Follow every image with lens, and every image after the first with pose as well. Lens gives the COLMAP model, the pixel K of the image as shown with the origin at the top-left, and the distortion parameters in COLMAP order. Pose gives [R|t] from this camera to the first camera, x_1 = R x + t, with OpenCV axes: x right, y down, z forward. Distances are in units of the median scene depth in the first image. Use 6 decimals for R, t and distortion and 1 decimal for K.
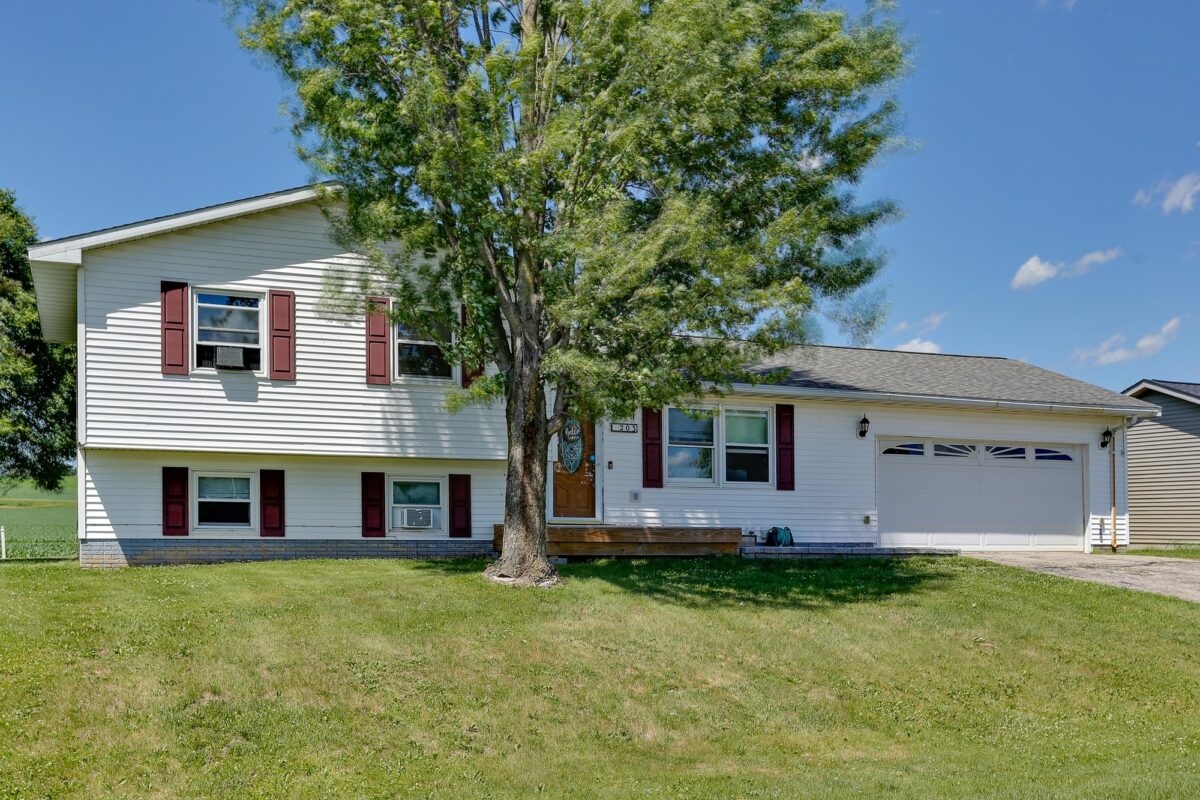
lens RADIAL K [[1335.4, 0, 600.0], [0, 1335.4, 400.0], [0, 0, 1]] dist [-0.018203, -0.000180]
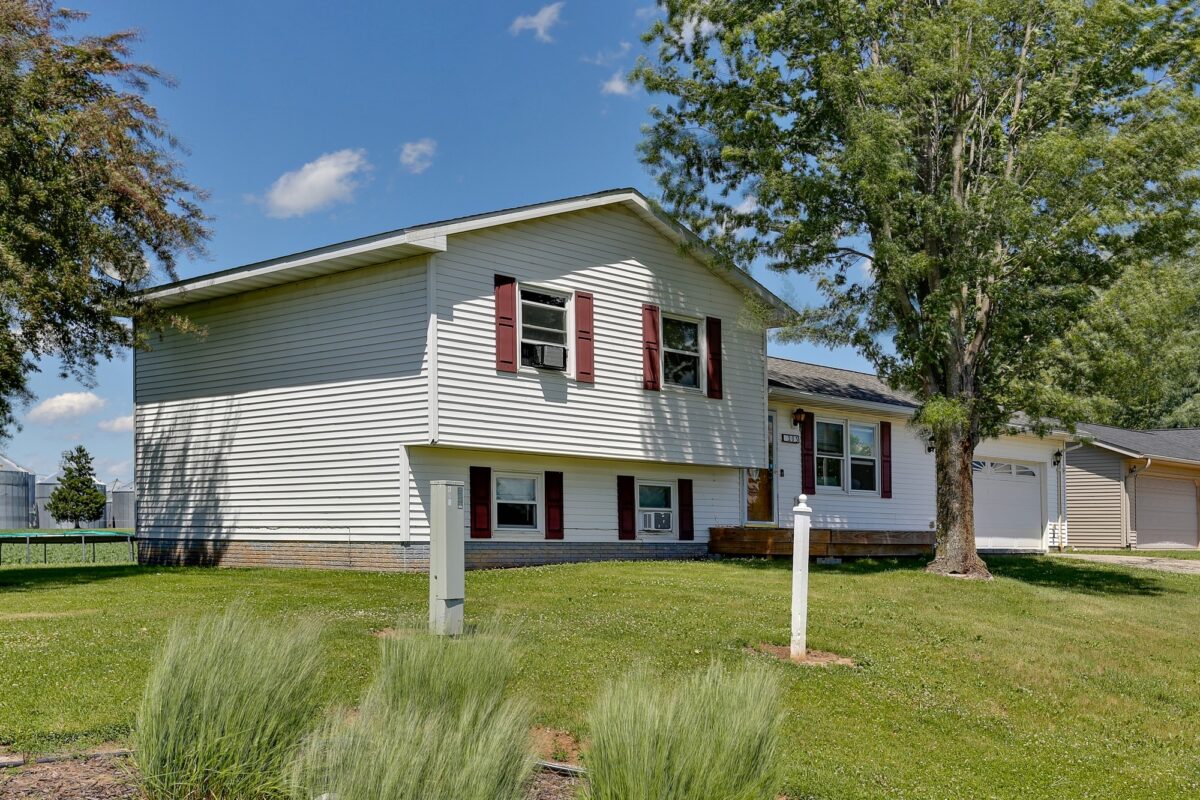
lens RADIAL K [[1335.4, 0, 600.0], [0, 1335.4, 400.0], [0, 0, 1]] dist [-0.018203, -0.000180]
pose [[0.913640, 0.043924, 0.404145, -0.627124], [-0.044002, 0.998990, -0.009101, 0.006830], [-0.404136, -0.009468, 0.914650, 0.082152]]
